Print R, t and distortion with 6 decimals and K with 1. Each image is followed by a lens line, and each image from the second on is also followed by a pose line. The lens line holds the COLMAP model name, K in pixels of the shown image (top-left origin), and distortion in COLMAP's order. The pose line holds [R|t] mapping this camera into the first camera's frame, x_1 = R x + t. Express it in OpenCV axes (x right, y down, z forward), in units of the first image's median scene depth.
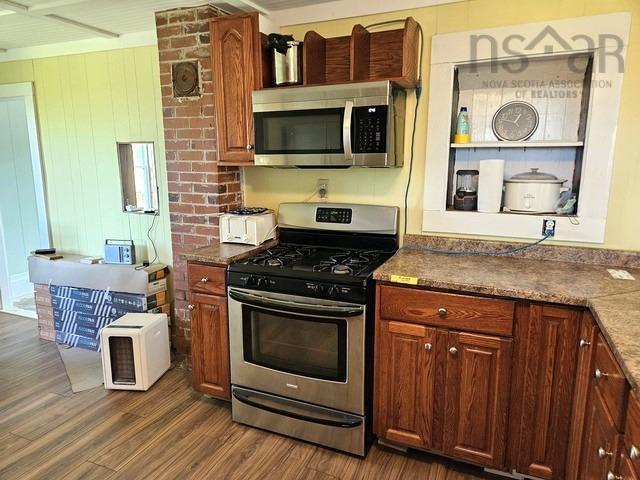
lens RADIAL K [[428.3, 0, 318.9], [0, 428.3, 233.8], [0, 0, 1]] dist [0.067776, -0.048292]
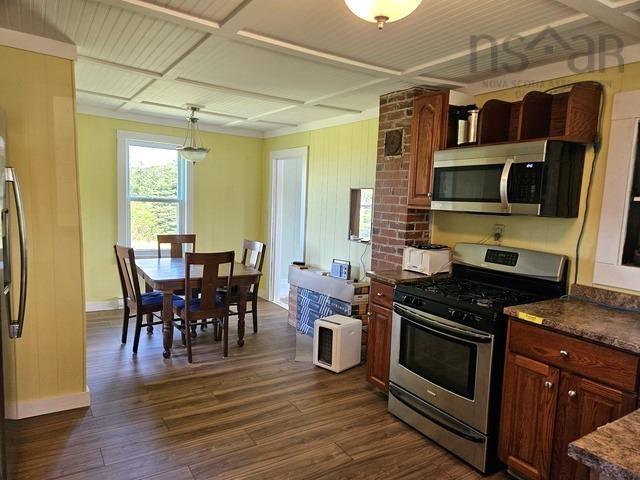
lens RADIAL K [[428.3, 0, 318.9], [0, 428.3, 233.8], [0, 0, 1]] dist [0.067776, -0.048292]
pose [[0.829906, 0.078705, -0.552324, 0.267868], [-0.129316, 0.990175, -0.053208, 0.016998], [0.542710, 0.115582, 0.831929, -0.191316]]
